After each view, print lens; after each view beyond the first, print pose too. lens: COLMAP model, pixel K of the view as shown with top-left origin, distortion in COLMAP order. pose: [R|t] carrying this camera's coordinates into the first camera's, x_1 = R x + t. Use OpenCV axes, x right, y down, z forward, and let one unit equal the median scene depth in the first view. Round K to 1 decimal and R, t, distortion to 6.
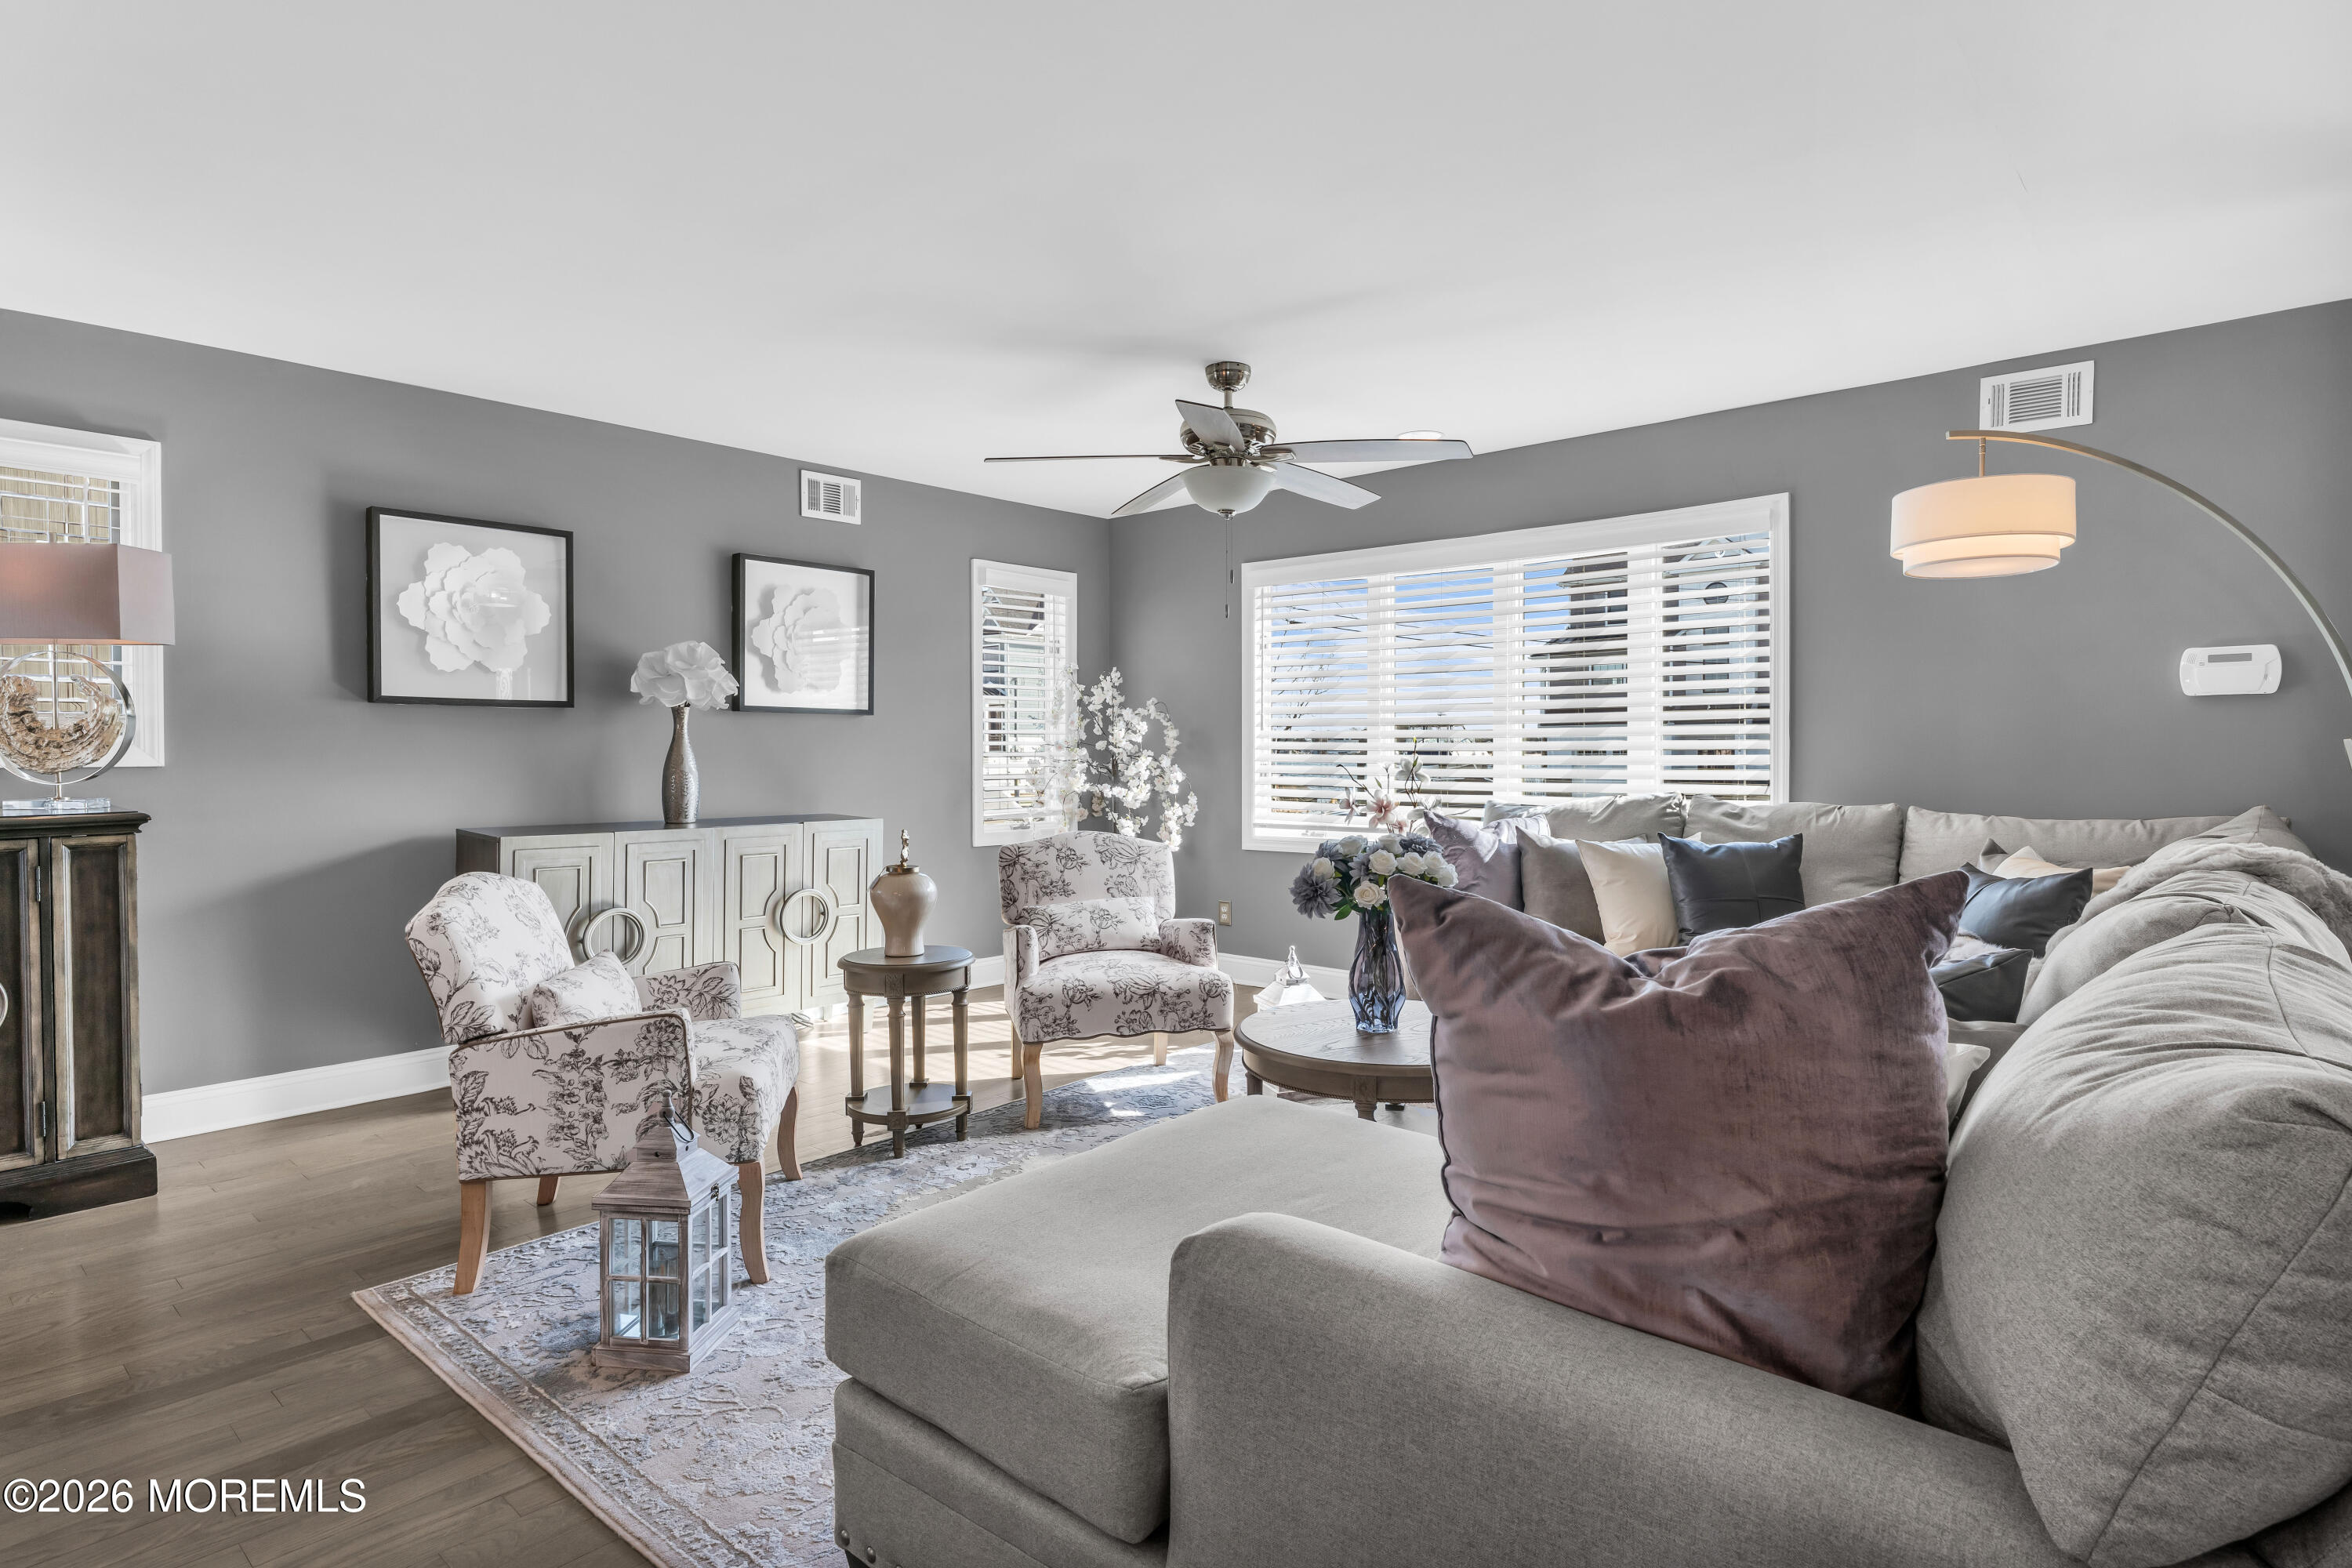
lens RADIAL K [[1201.4, 0, 1184.4], [0, 1201.4, 760.4], [0, 0, 1]] dist [-0.002496, -0.000573]
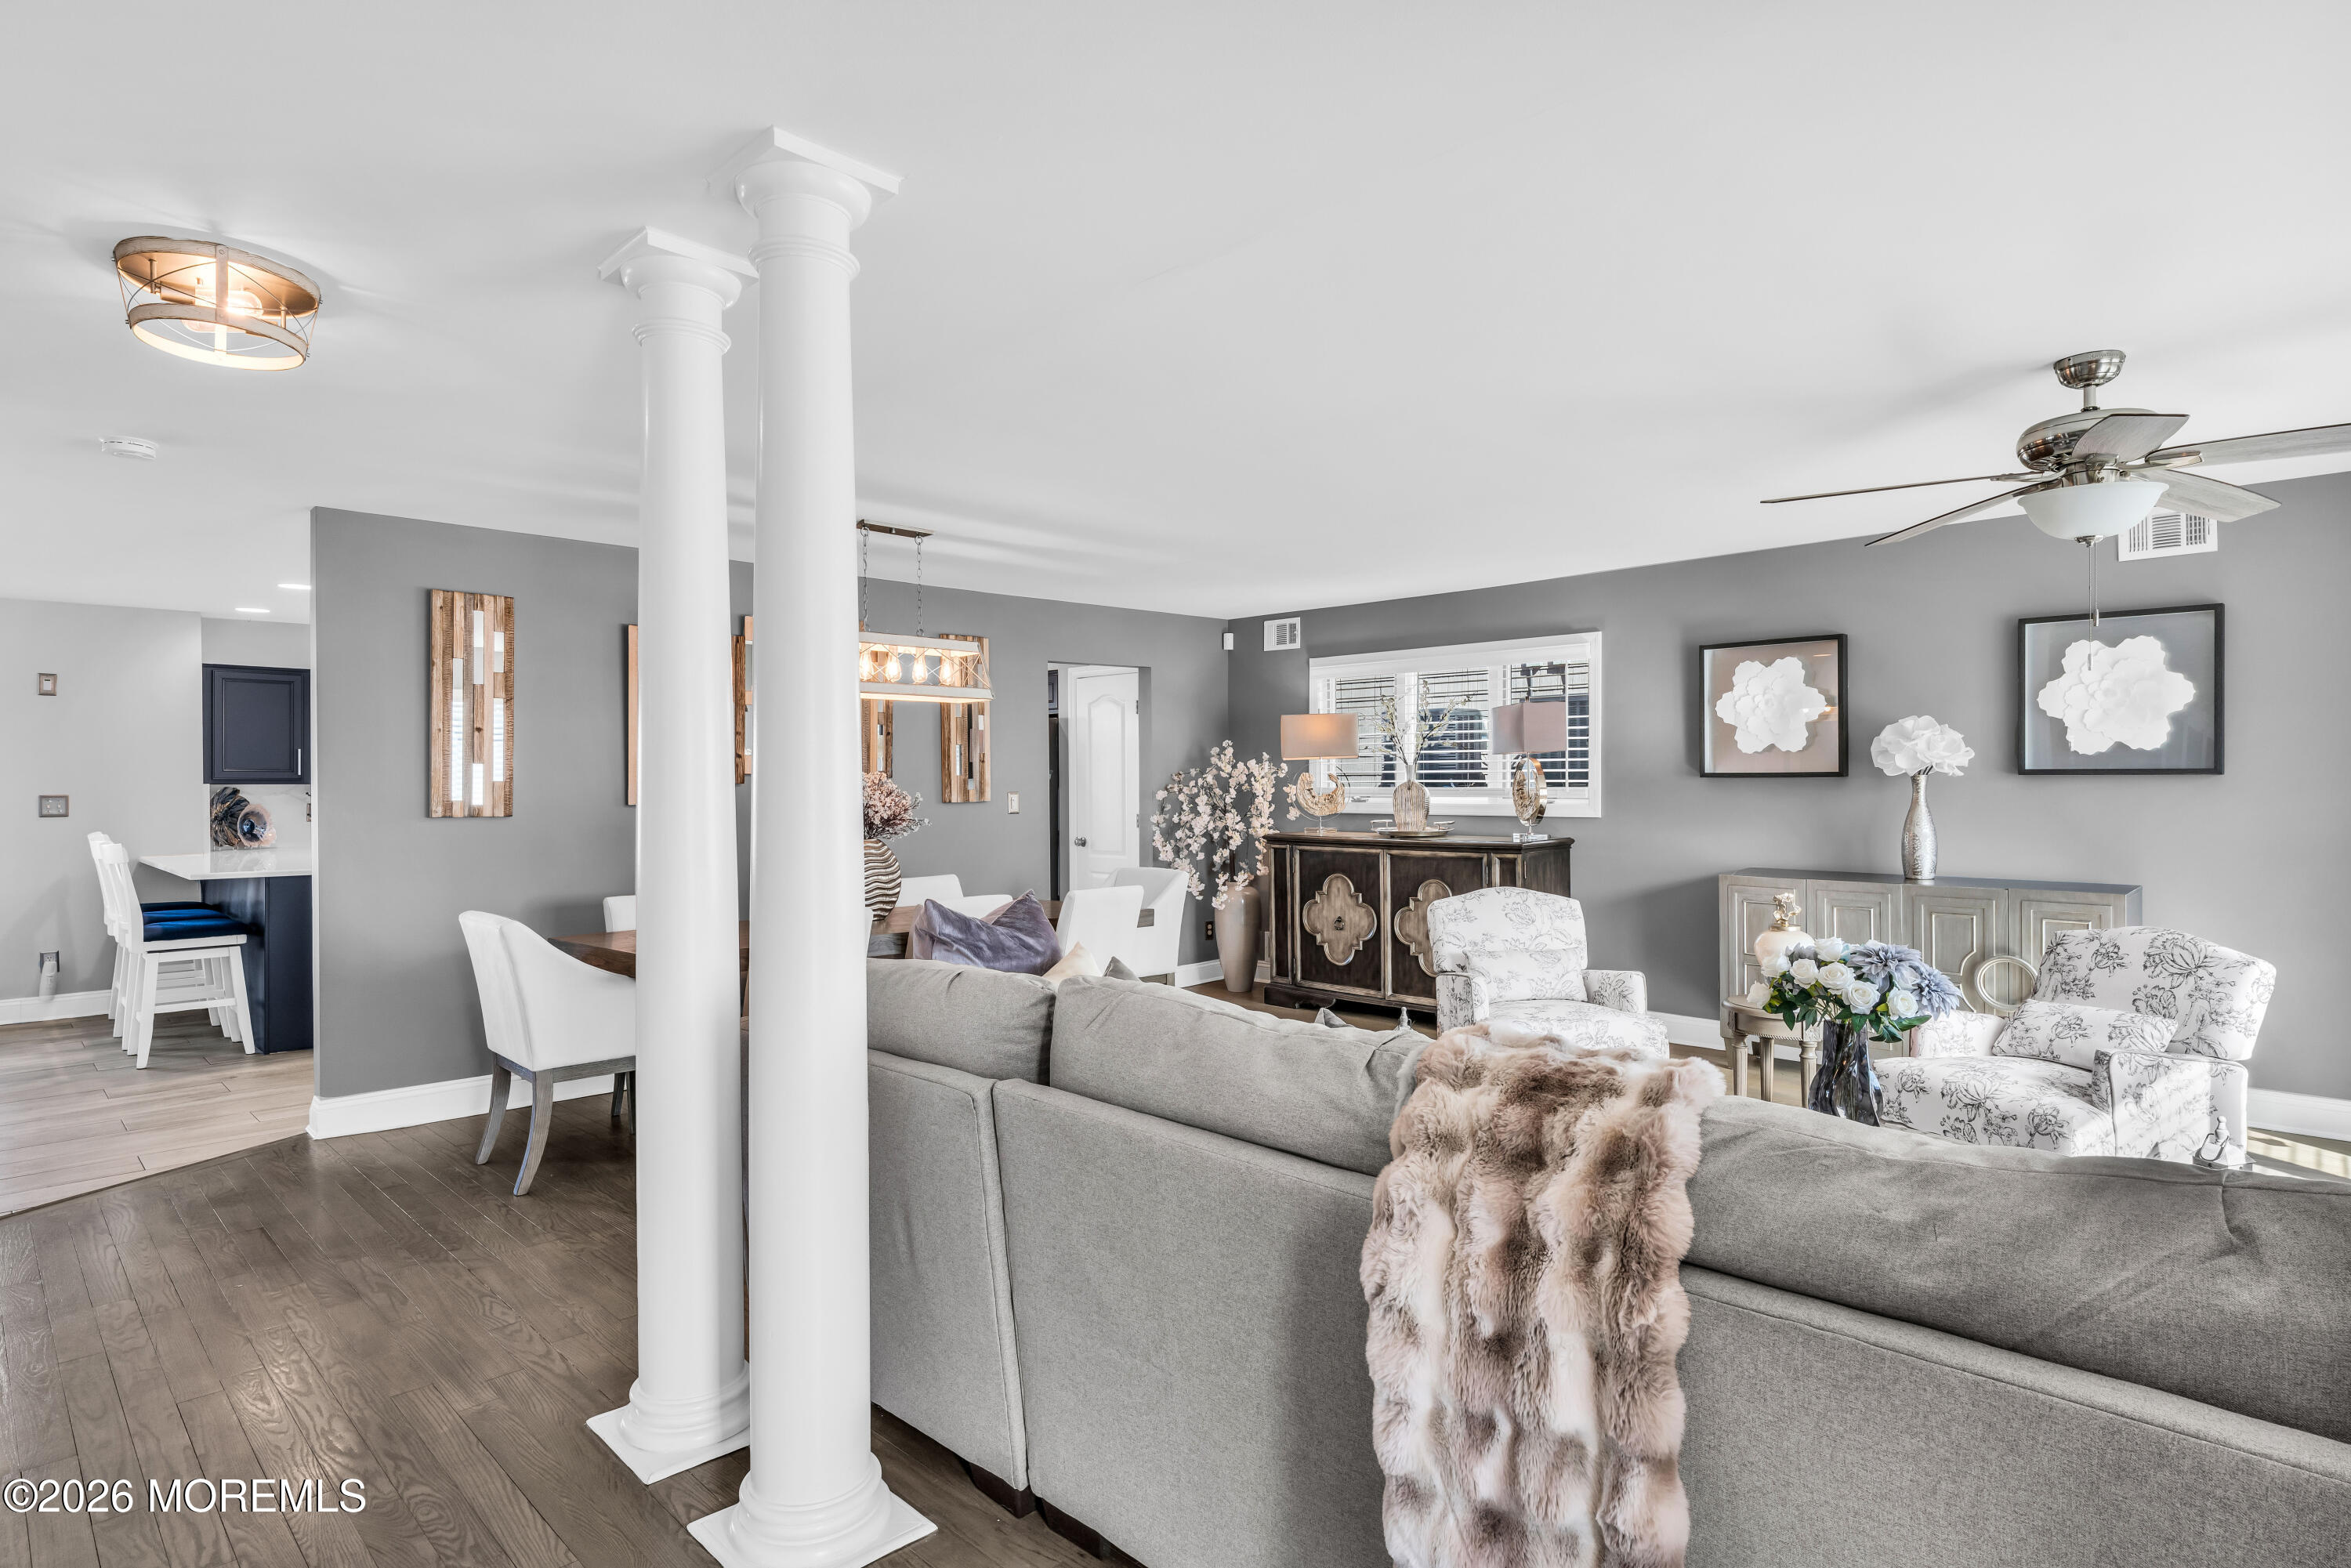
lens RADIAL K [[1145.9, 0, 1176.7], [0, 1145.9, 771.8], [0, 0, 1]] dist [0.000236, 0.000333]
pose [[-0.019467, -0.009902, -0.999761, 0.753420], [-0.003533, 0.999945, -0.009835, -0.039121], [0.999804, 0.003340, -0.019501, 0.380110]]
